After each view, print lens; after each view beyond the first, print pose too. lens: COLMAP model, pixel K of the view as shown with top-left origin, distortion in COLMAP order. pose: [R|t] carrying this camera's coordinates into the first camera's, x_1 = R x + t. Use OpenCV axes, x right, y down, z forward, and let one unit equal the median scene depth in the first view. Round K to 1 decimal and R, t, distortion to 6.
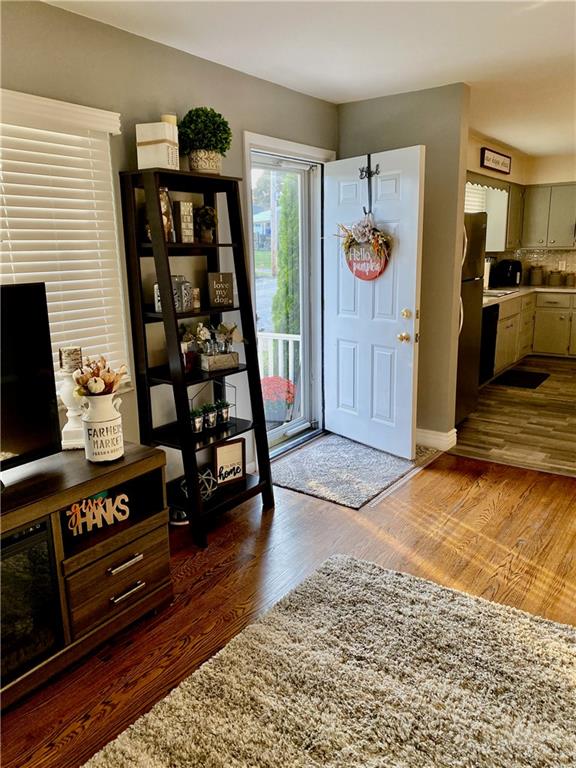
lens RADIAL K [[607.4, 0, 286.8], [0, 607.4, 381.7], [0, 0, 1]] dist [-0.039508, 0.020141]
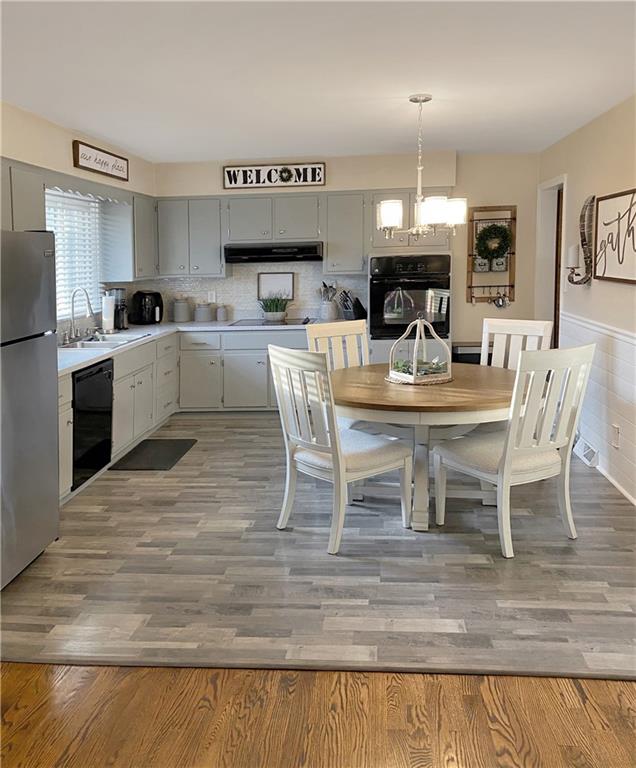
lens RADIAL K [[639.4, 0, 317.4], [0, 639.4, 384.2], [0, 0, 1]] dist [-0.007752, -0.002648]
pose [[0.873442, -0.084701, 0.479505, 0.172942], [0.100786, 0.994877, -0.007848, -0.057938], [-0.476383, 0.055182, 0.877504, 0.190206]]
